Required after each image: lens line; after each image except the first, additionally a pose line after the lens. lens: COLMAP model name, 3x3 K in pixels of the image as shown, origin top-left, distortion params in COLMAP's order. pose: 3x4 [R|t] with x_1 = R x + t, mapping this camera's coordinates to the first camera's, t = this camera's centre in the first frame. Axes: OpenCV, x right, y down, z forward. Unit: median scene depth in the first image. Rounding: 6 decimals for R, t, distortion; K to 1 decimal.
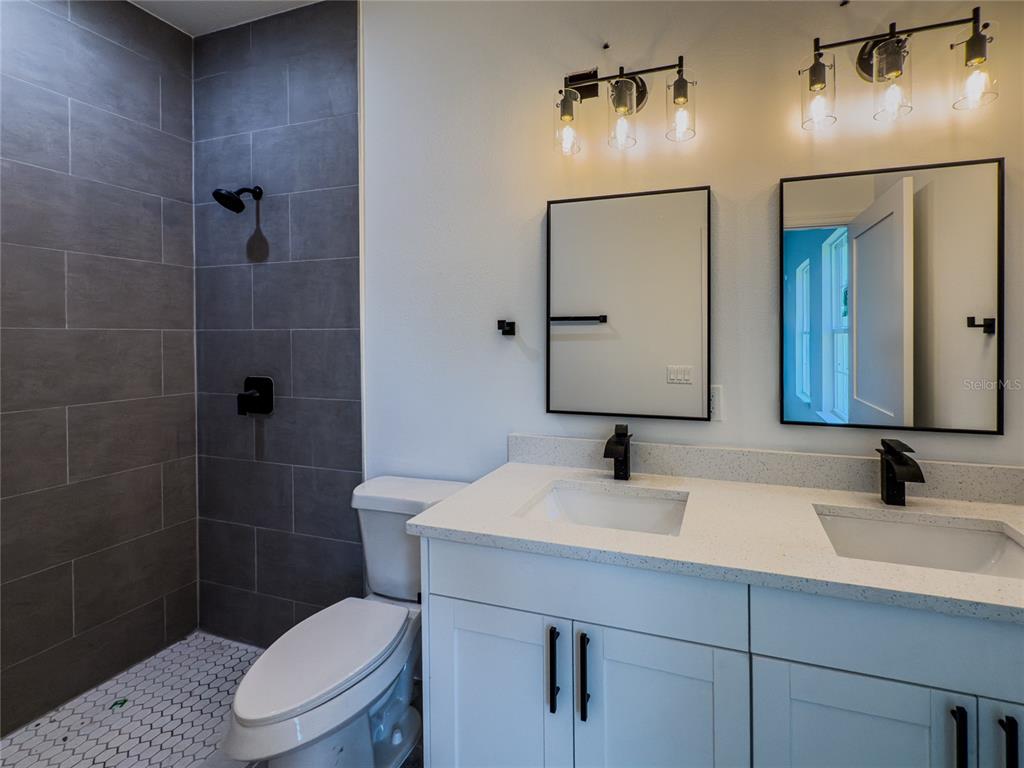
lens RADIAL K [[445.0, 0, 532.6], [0, 445.0, 349.7], [0, 0, 1]] dist [0.006414, -0.001385]
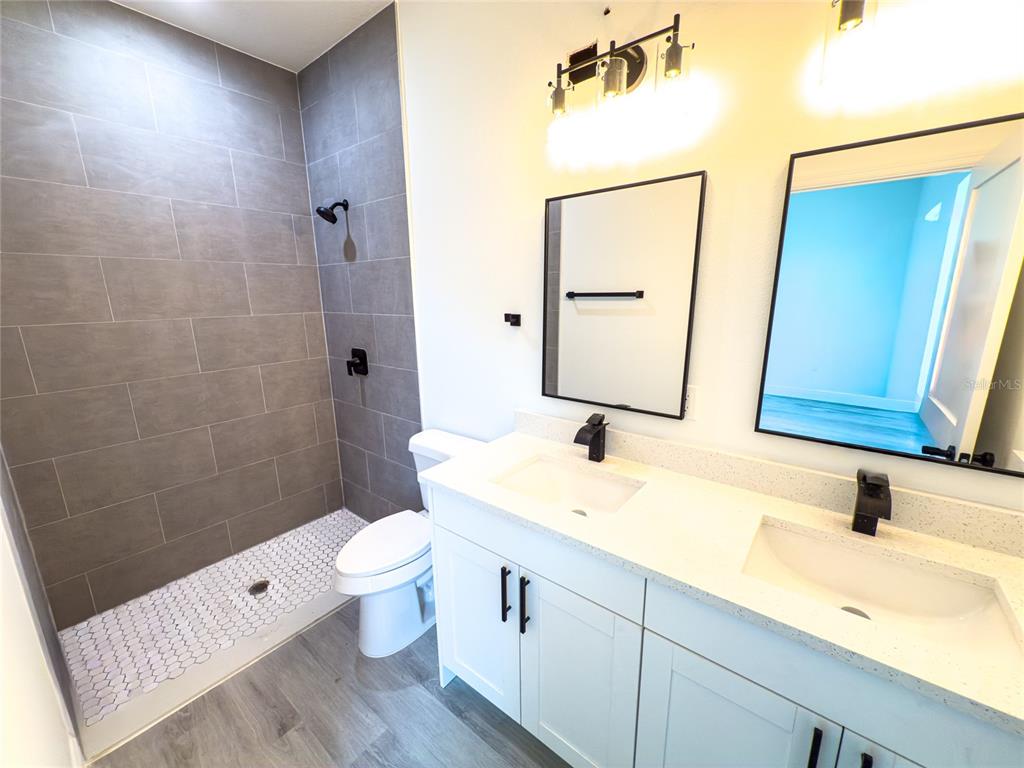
lens RADIAL K [[406.4, 0, 501.4], [0, 406.4, 374.9], [0, 0, 1]] dist [0.004267, 0.000334]
pose [[0.928384, 0.055582, -0.367442, 0.282921], [0.025066, 0.977134, 0.211140, -0.122210], [0.370776, -0.205229, 0.905763, 0.009077]]
